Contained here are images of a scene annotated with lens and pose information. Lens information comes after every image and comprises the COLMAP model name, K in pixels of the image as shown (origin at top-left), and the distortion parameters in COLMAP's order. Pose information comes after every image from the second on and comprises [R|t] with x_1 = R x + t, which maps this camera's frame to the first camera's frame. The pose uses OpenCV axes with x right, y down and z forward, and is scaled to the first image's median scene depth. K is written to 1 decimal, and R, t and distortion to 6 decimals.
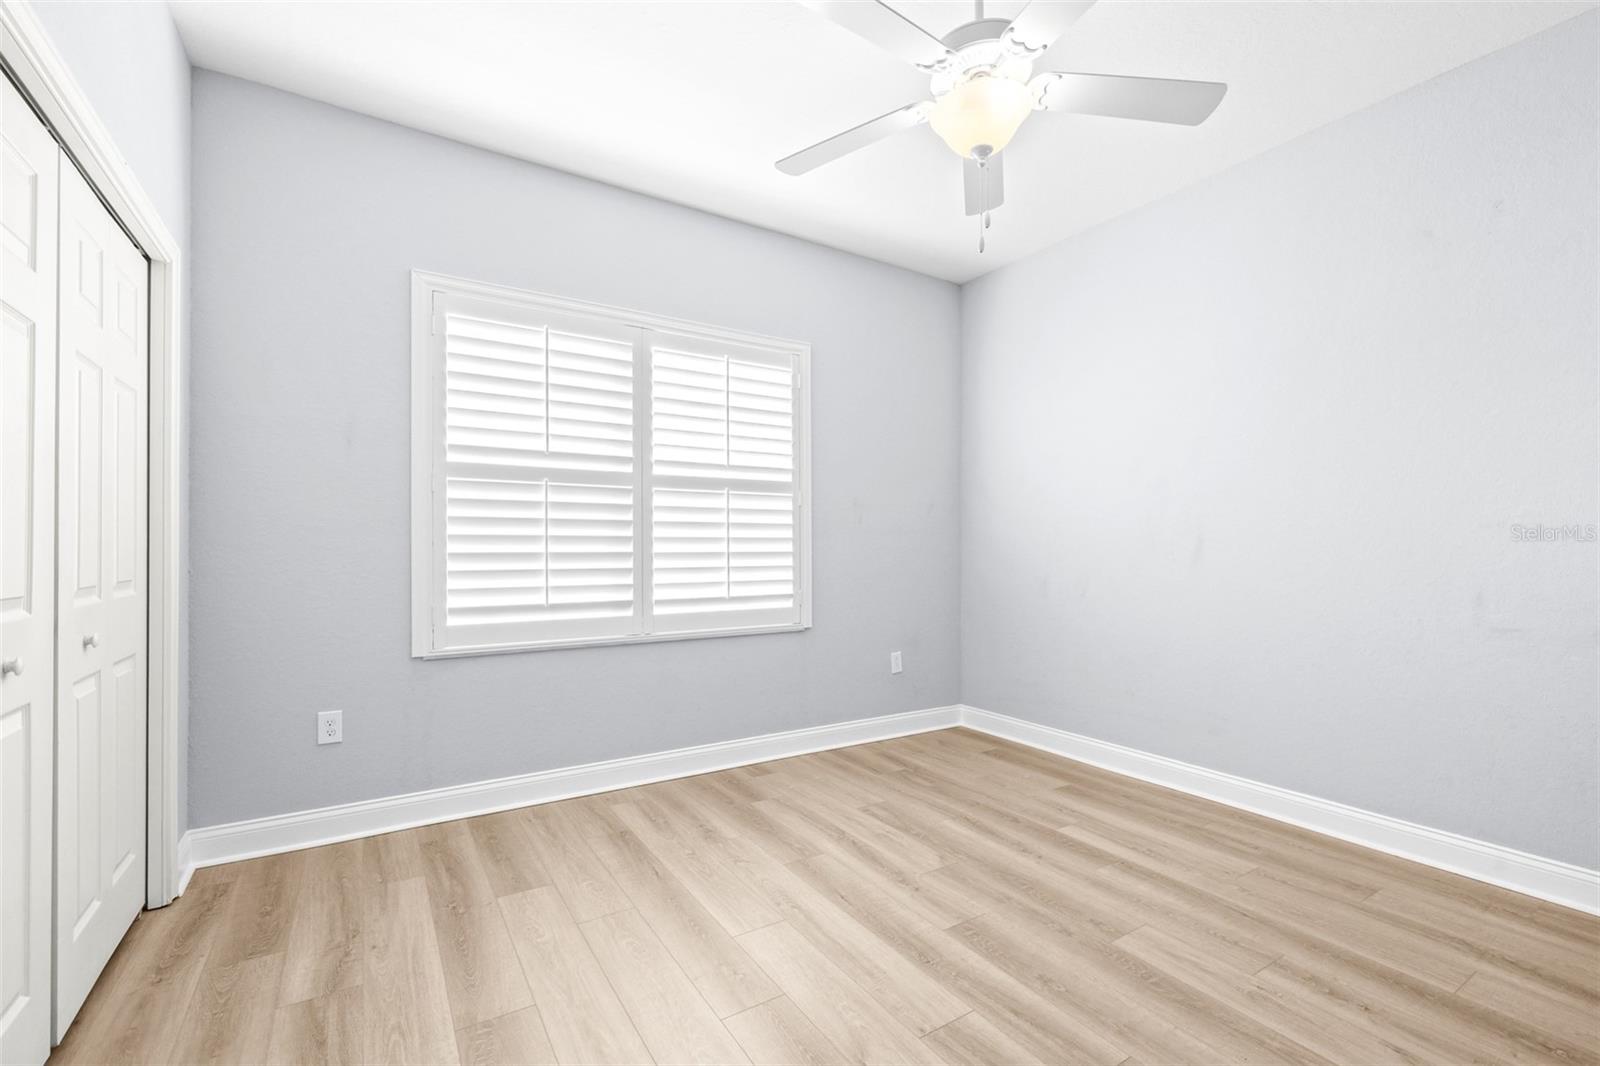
lens RADIAL K [[688.0, 0, 809.3], [0, 688.0, 542.2], [0, 0, 1]] dist [0.002055, -0.000630]
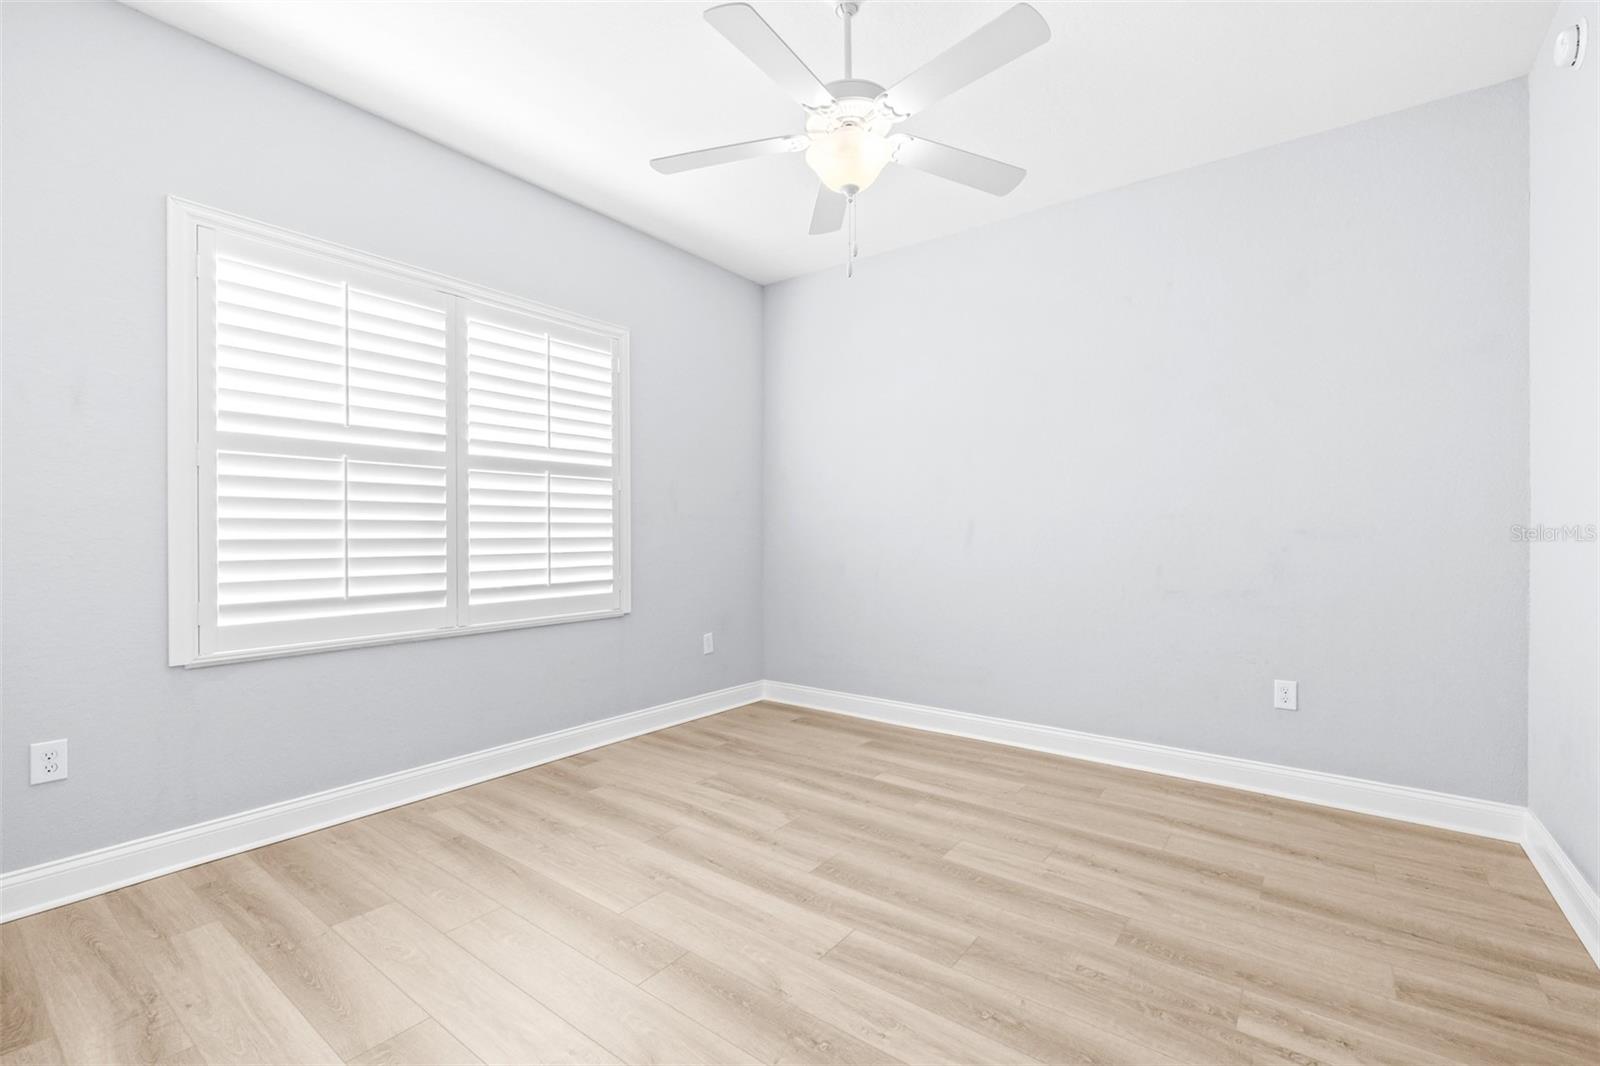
lens RADIAL K [[688.0, 0, 804.4], [0, 688.0, 532.6], [0, 0, 1]] dist [0.002055, -0.000630]
pose [[0.937340, 0.000537, 0.348414, -0.136697], [-0.003875, 0.999953, 0.008885, -0.003635], [-0.348393, -0.009679, 0.937298, -0.034732]]
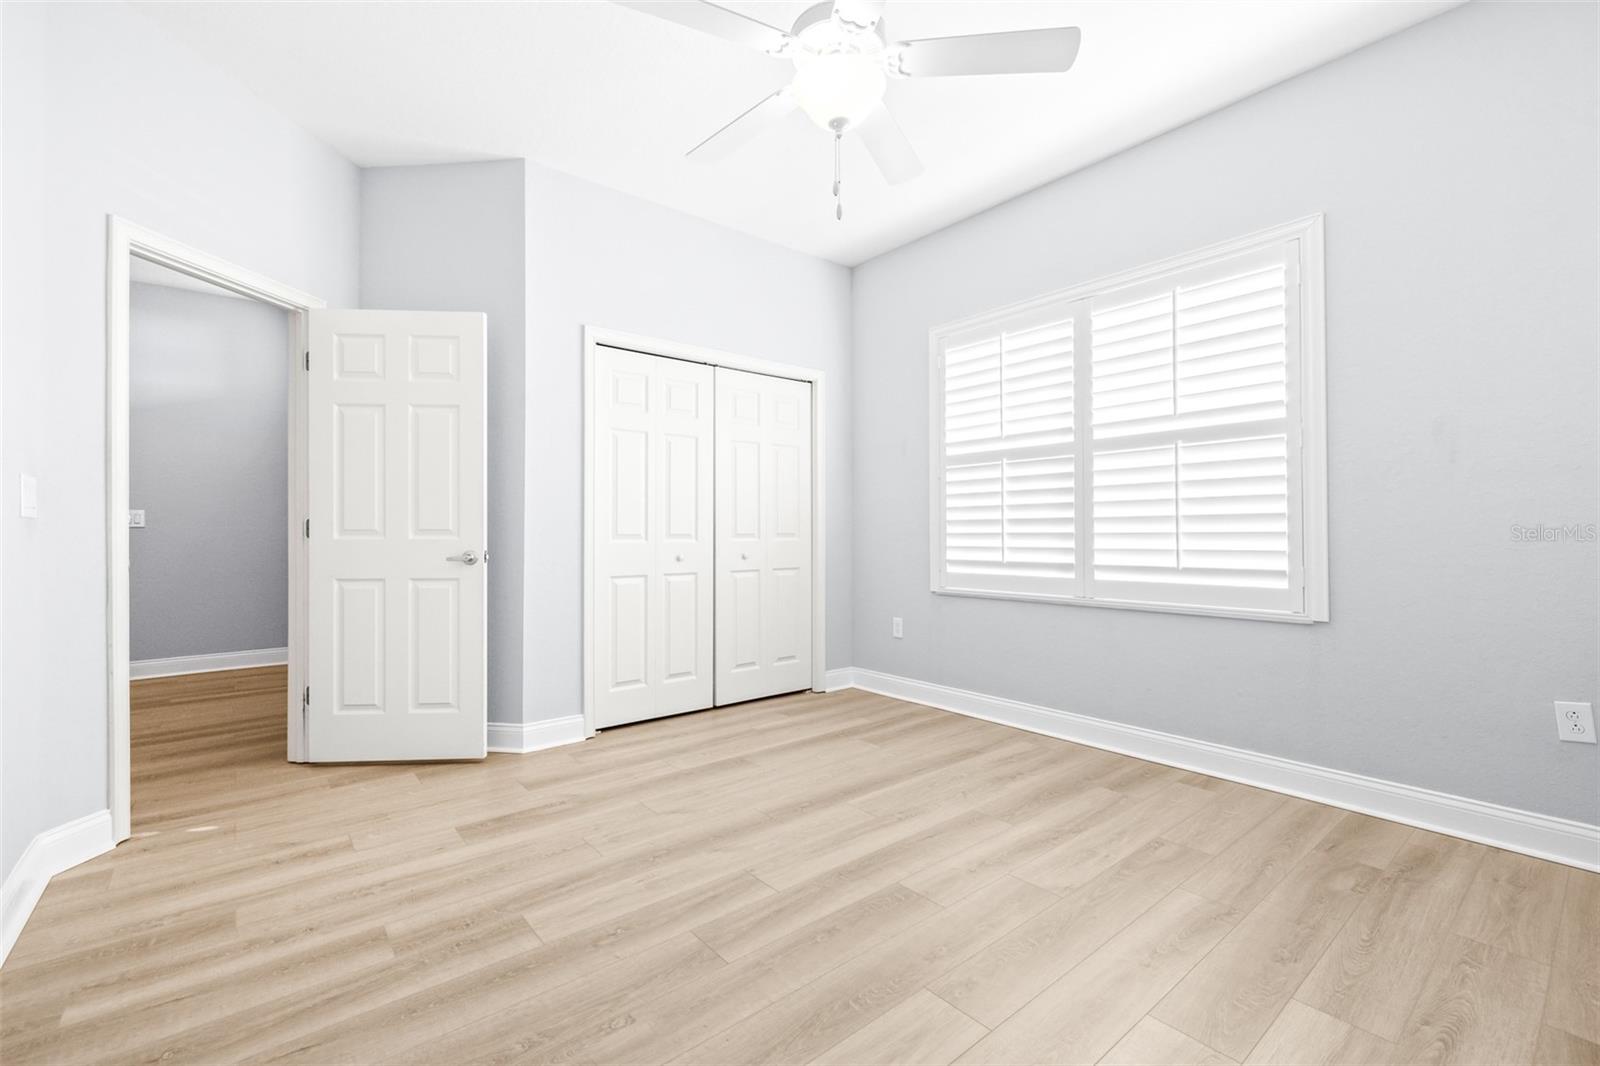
lens RADIAL K [[688.0, 0, 798.9], [0, 688.0, 522.6], [0, 0, 1]] dist [0.002055, -0.000630]
pose [[0.126086, -0.013937, -0.991921, 0.777842], [0.013386, 0.999834, -0.012347, 0.031691], [0.991929, -0.011721, 0.126251, 0.486213]]
